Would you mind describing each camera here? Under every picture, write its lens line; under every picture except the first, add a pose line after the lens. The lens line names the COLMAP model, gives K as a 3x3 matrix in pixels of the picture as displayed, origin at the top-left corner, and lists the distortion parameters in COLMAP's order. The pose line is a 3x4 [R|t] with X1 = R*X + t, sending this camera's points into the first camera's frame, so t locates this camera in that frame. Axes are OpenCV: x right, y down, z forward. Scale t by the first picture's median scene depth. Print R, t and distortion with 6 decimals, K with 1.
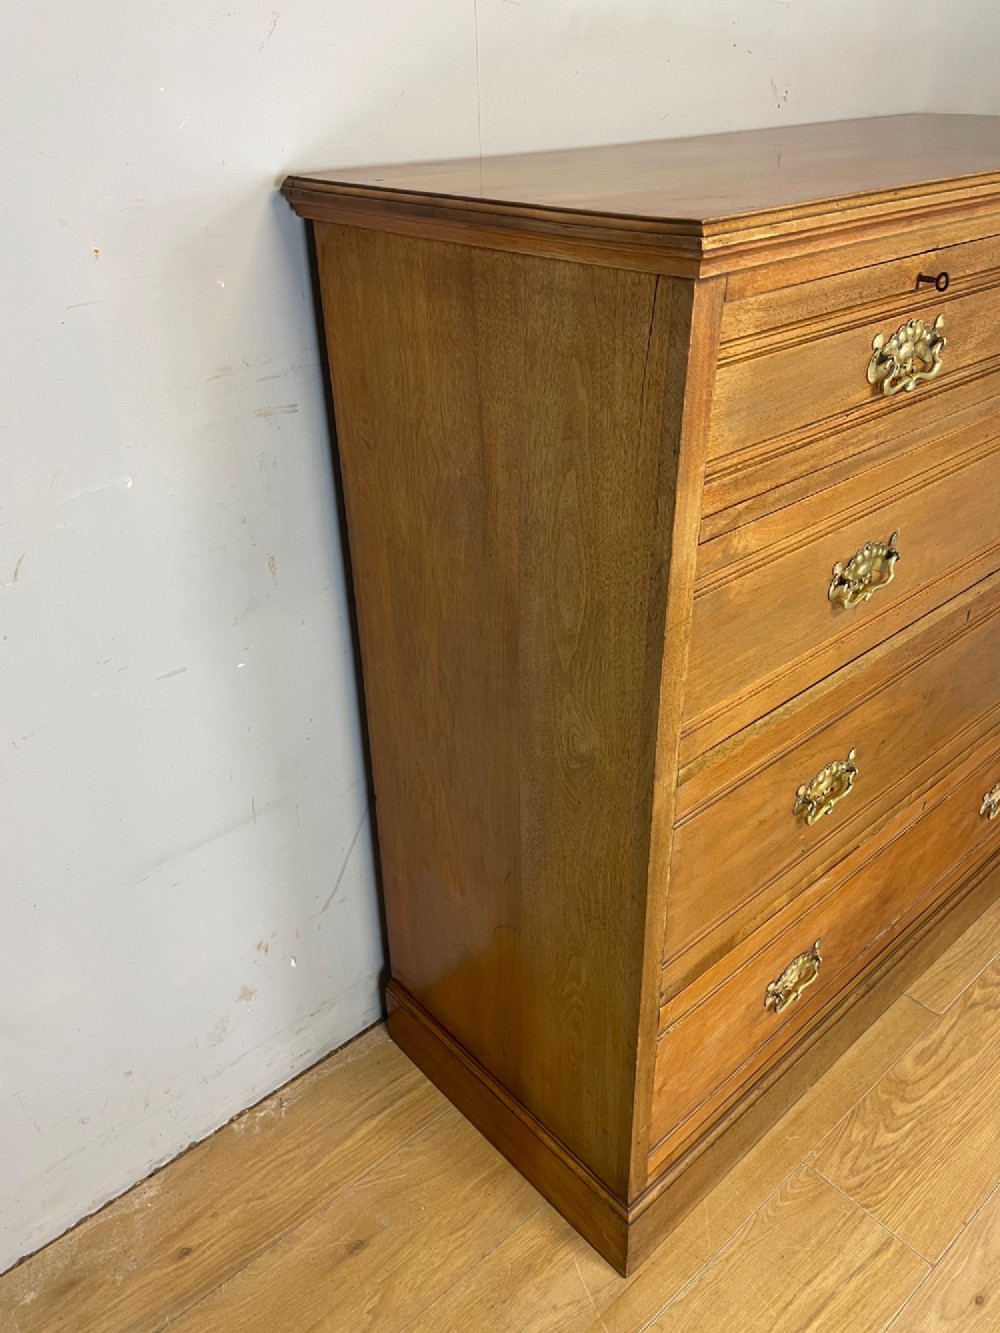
lens RADIAL K [[1012.2, 0, 495.5], [0, 1012.2, 662.8], [0, 0, 1]] dist [0.090459, -0.118817]
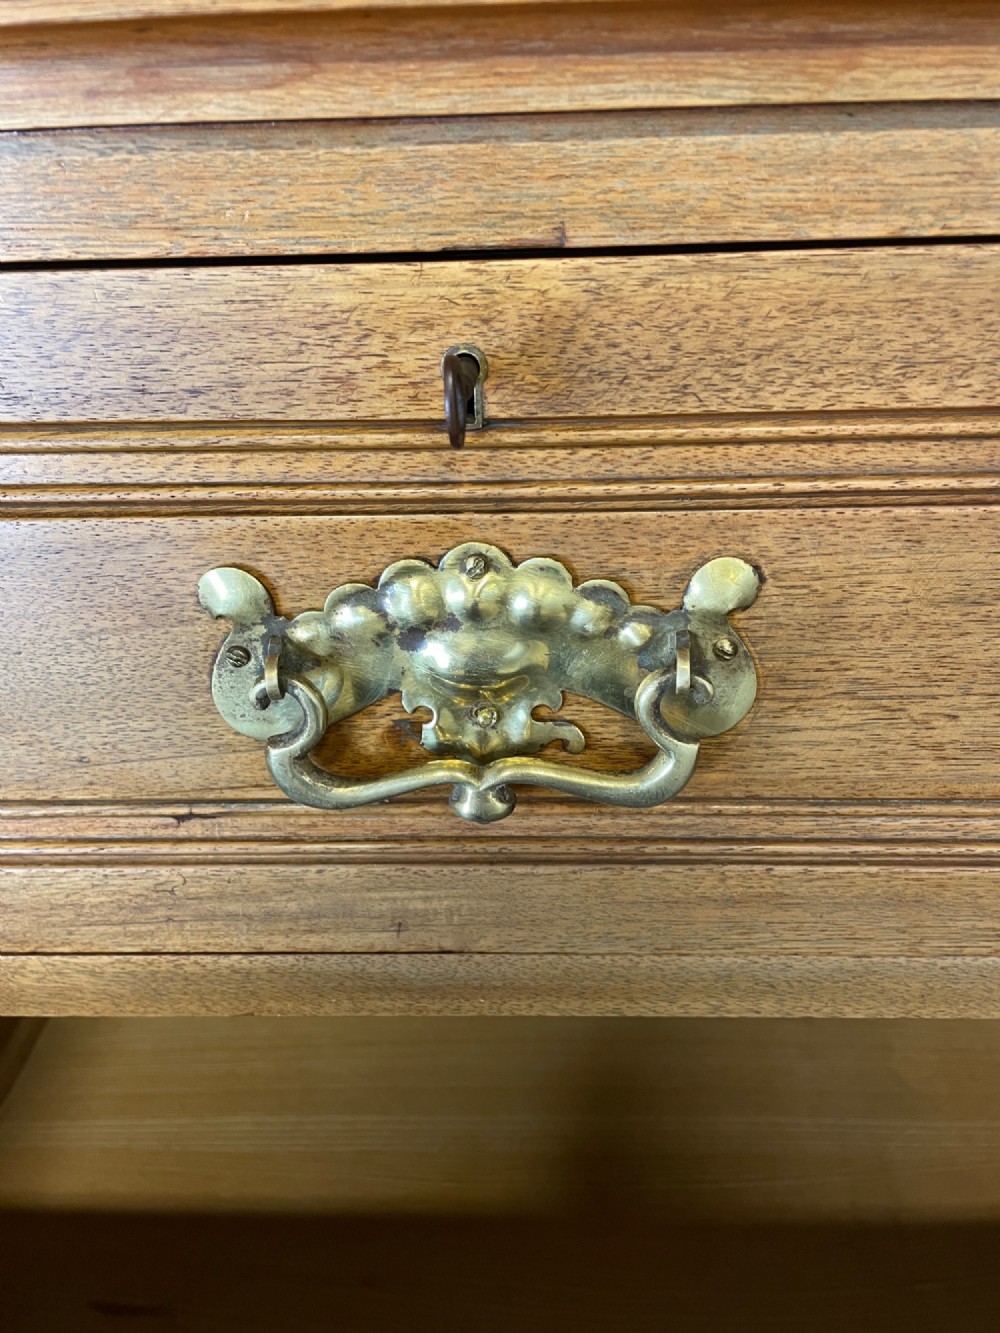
lens RADIAL K [[1029.1, 0, 504.7], [0, 1029.1, 663.8], [0, 0, 1]] dist [0.103313, -0.135477]
pose [[0.729685, 0.304877, -0.612054, 0.399502], [-0.335924, 0.939469, 0.067484, -0.232156], [0.595580, 0.156362, 0.787931, 0.585239]]
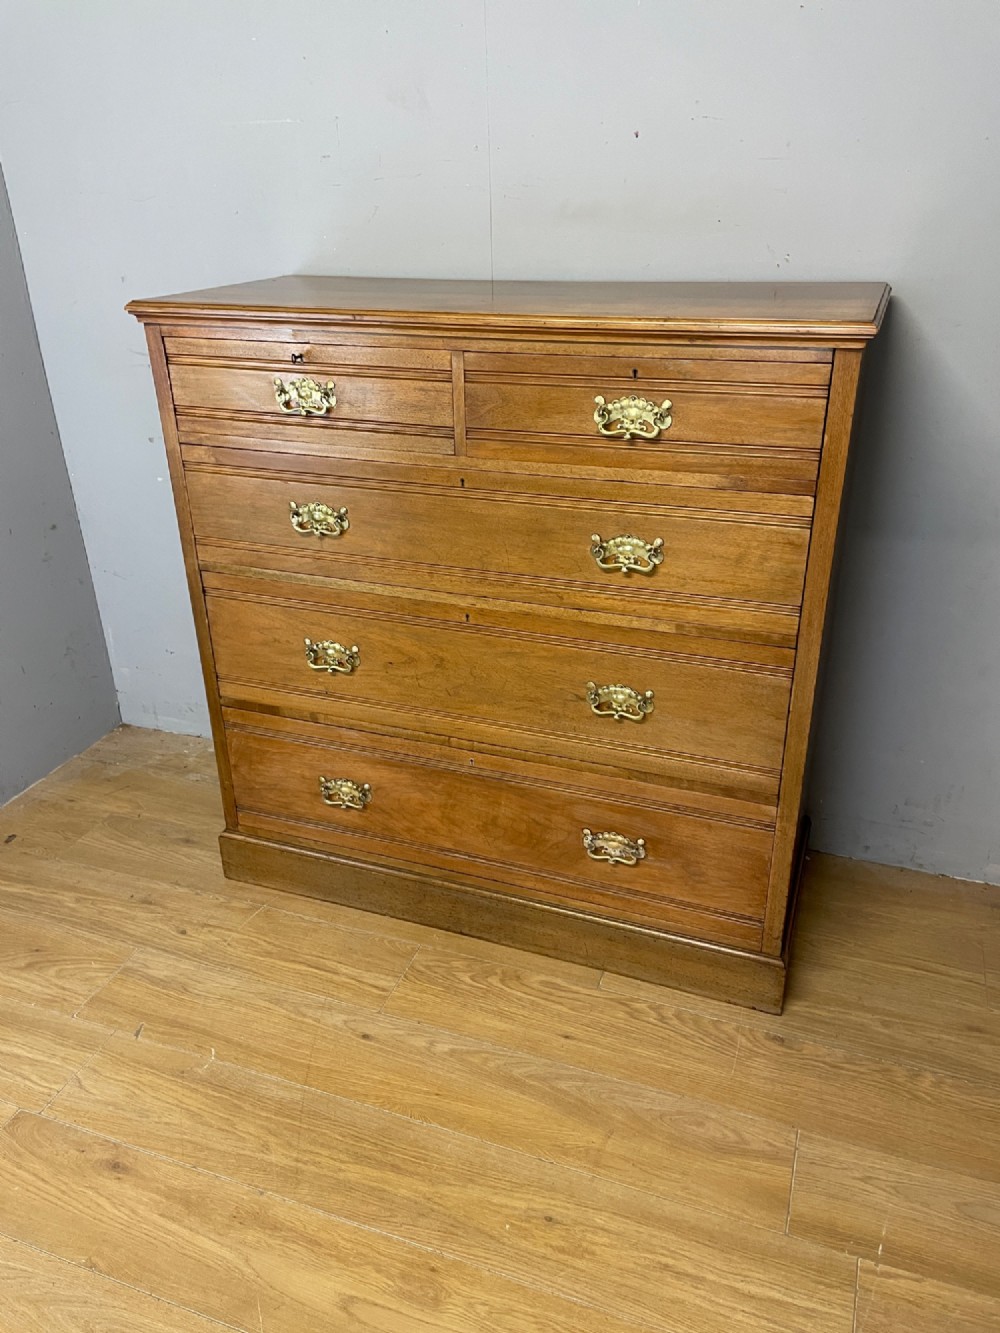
lens RADIAL K [[1025.4, 0, 487.3], [0, 1025.4, 666.2], [0, 0, 1]] dist [0.105084, -0.136583]
pose [[0.456587, 0.397747, -0.795818, 1.633783], [-0.442308, 0.877606, 0.184857, -0.262920], [0.771940, 0.267593, 0.576630, 0.213425]]
